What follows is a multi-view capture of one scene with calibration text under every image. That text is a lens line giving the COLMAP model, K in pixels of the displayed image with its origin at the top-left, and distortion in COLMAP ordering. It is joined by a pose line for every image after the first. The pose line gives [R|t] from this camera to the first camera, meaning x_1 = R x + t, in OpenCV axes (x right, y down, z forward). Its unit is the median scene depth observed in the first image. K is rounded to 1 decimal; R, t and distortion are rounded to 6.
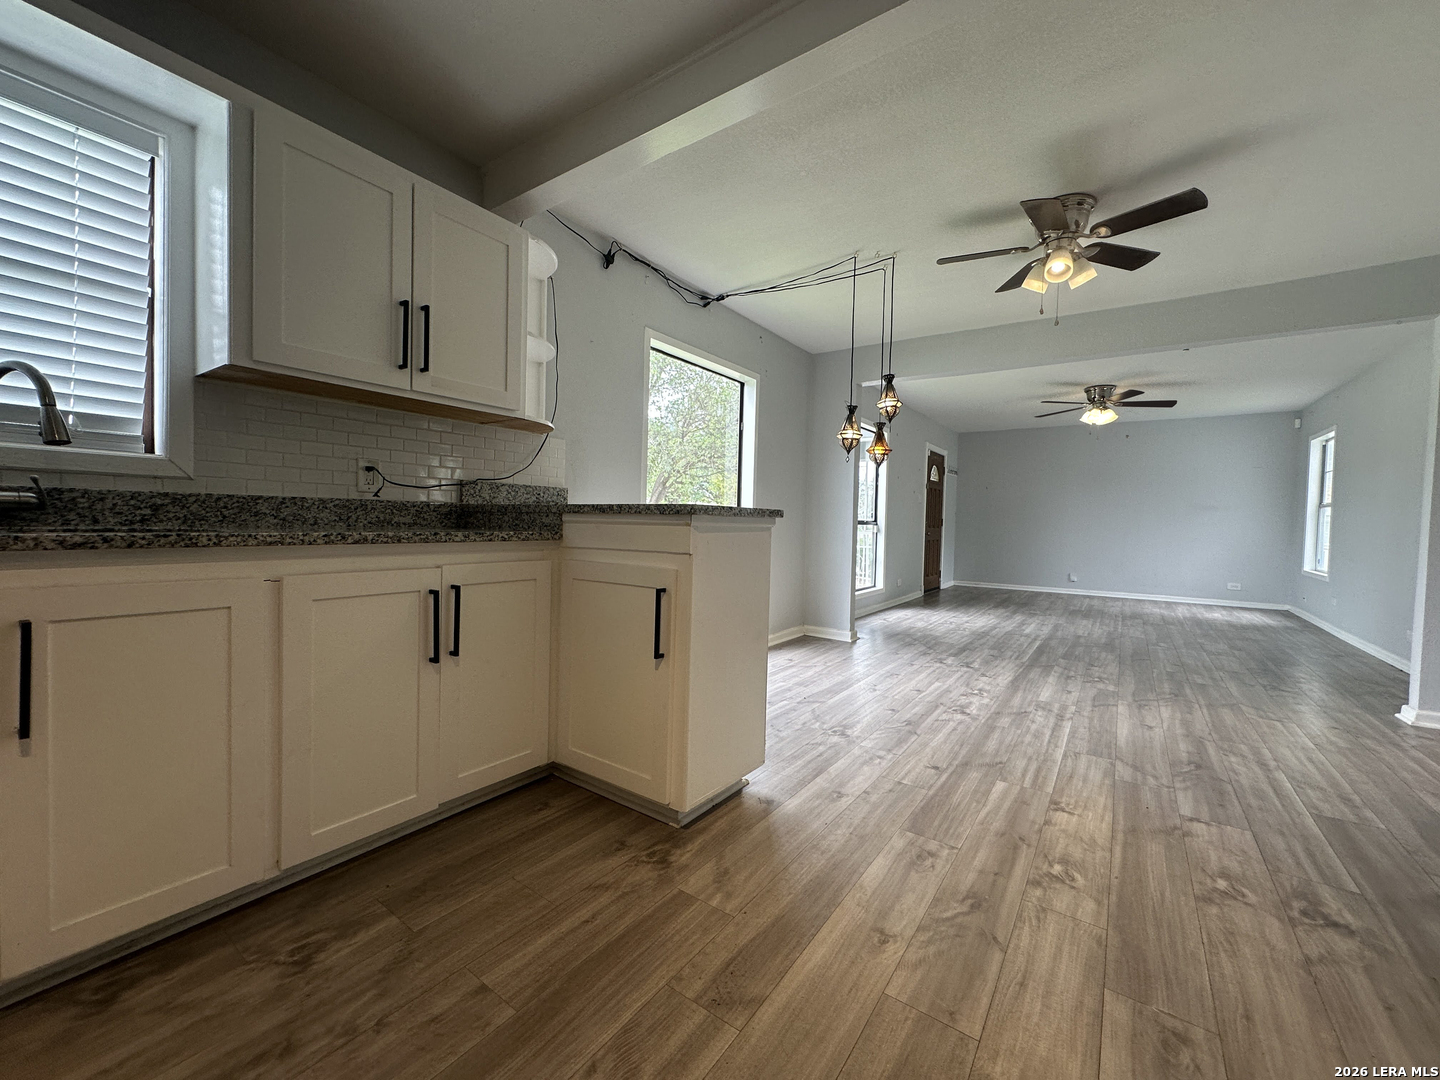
lens RADIAL K [[576.7, 0, 719.3], [0, 576.7, 536.8], [0, 0, 1]] dist [-0.001862, 0.000214]
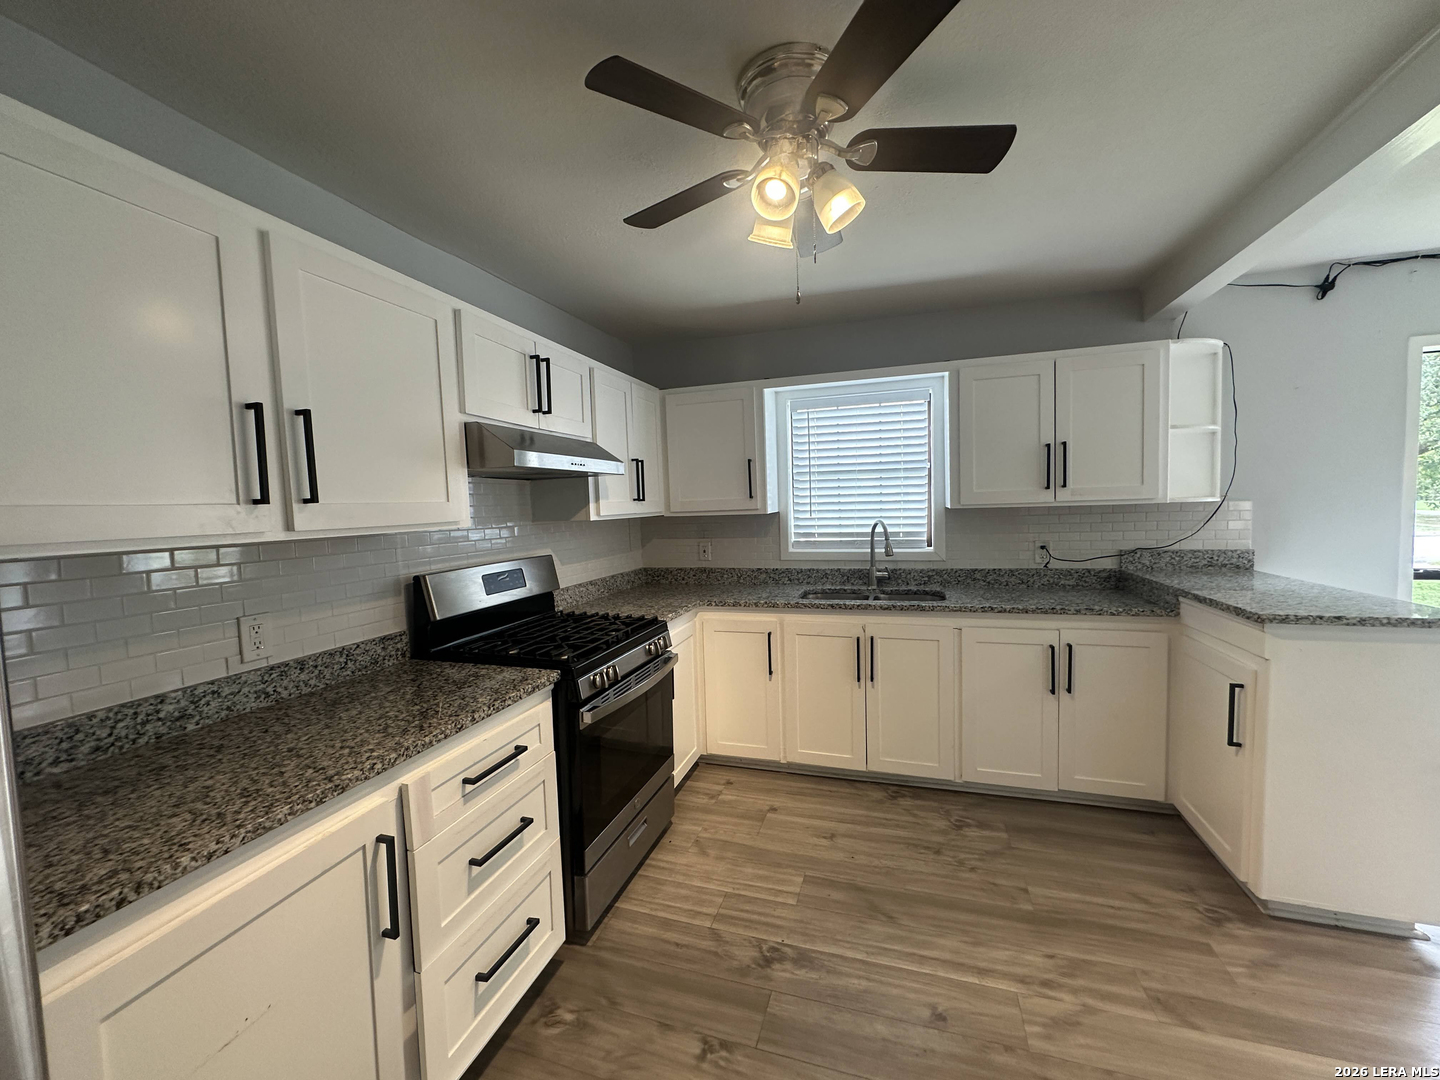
lens RADIAL K [[580.1, 0, 722.8], [0, 580.1, 536.5], [0, 0, 1]] dist [0.000163, 0.000078]
pose [[0.303412, 0.021590, -0.952615, 0.434115], [0.010505, 0.999607, 0.026000, -0.153320], [0.952802, -0.017896, 0.303065, -0.173032]]
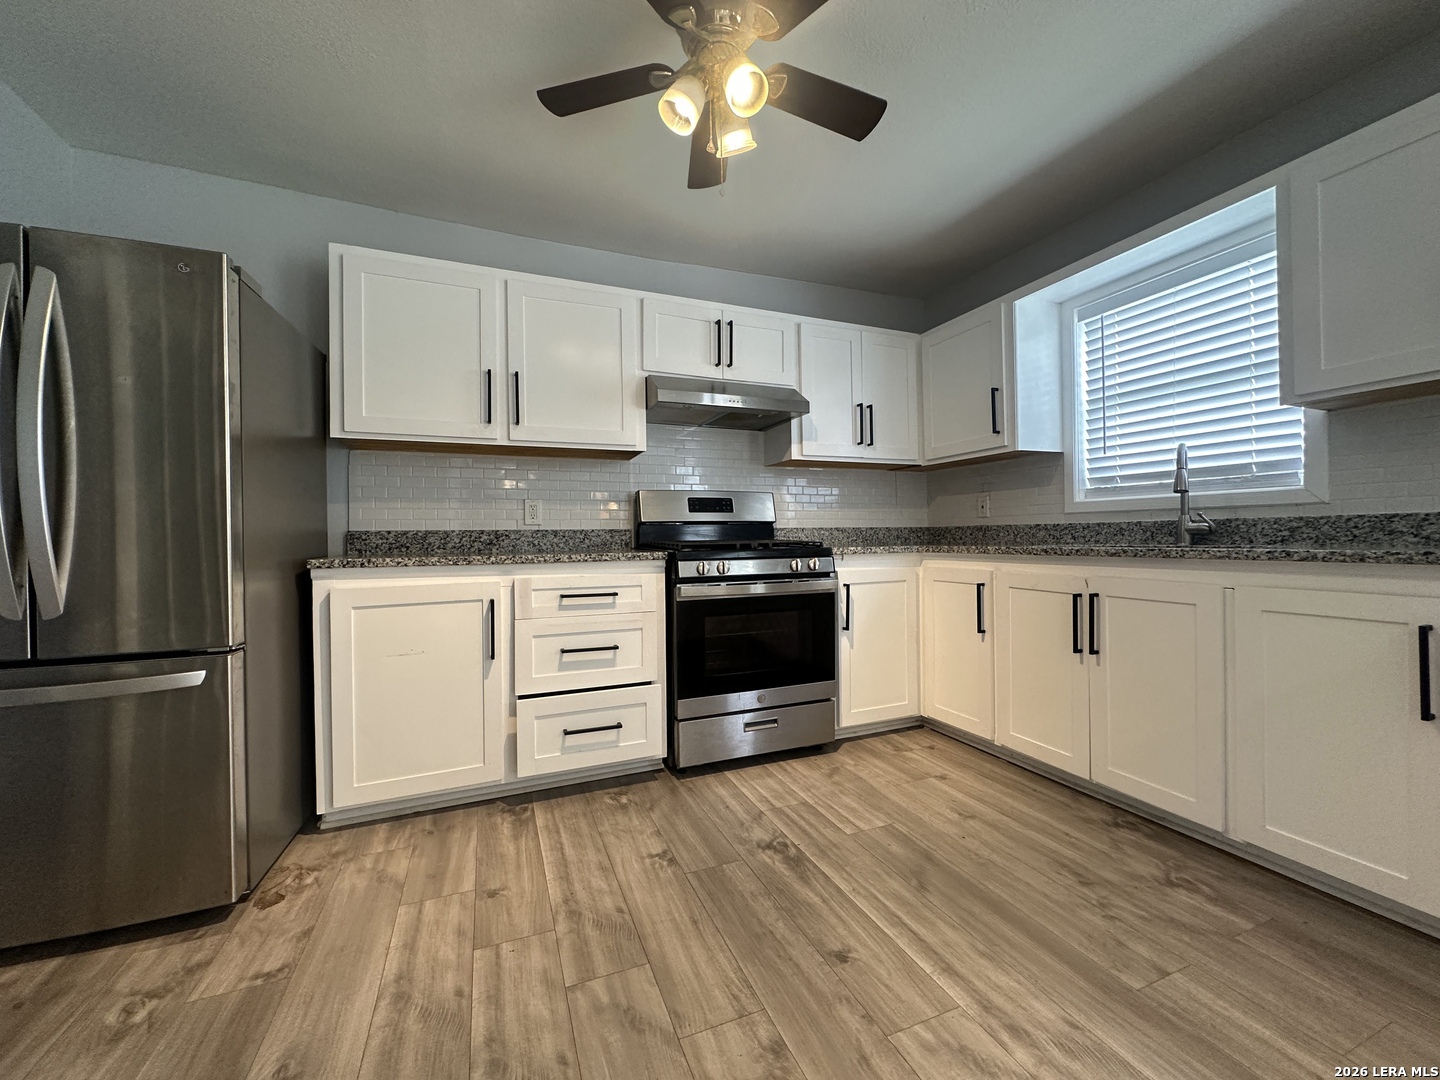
lens RADIAL K [[581.2, 0, 718.3], [0, 581.2, 538.0], [0, 0, 1]] dist [-0.002097, 0.000008]
pose [[-0.536538, -0.014990, -0.843743, 0.433671], [-0.023978, 0.999709, -0.002514, -0.000736], [0.843536, 0.018883, -0.536741, 0.391628]]
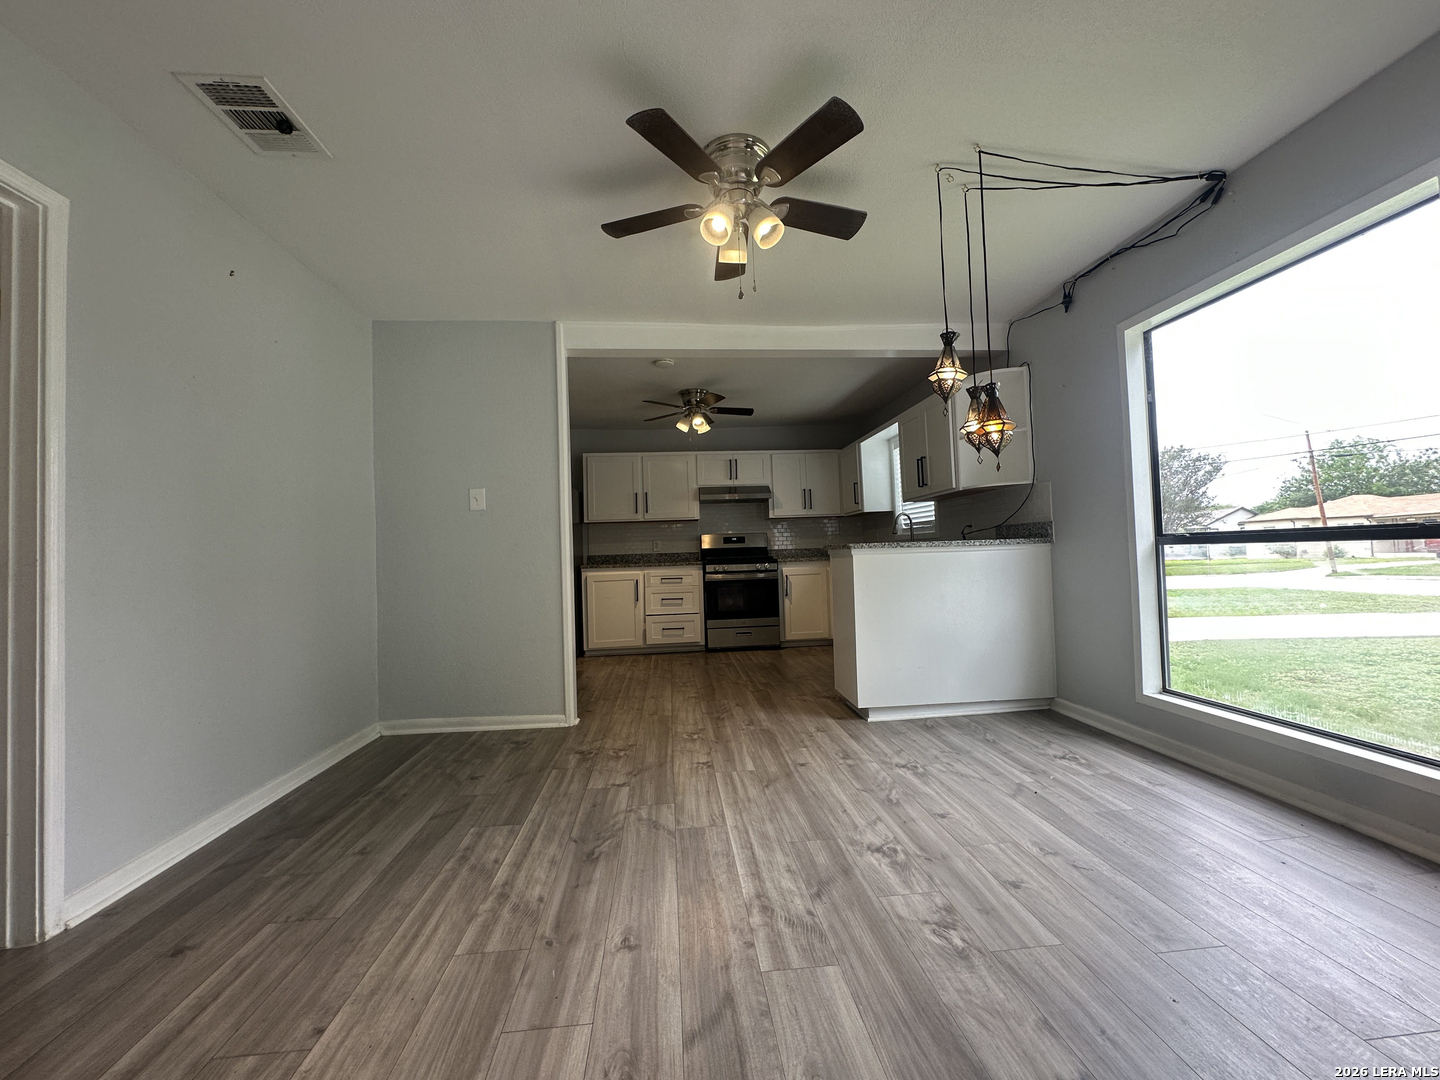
lens RADIAL K [[576.7, 0, 719.3], [0, 576.7, 536.8], [0, 0, 1]] dist [-0.001862, 0.000214]
pose [[-0.761149, -0.019352, -0.648289, 1.115765], [-0.004255, 0.999682, -0.024846, -0.020137], [0.648564, -0.016153, -0.760989, 1.580001]]
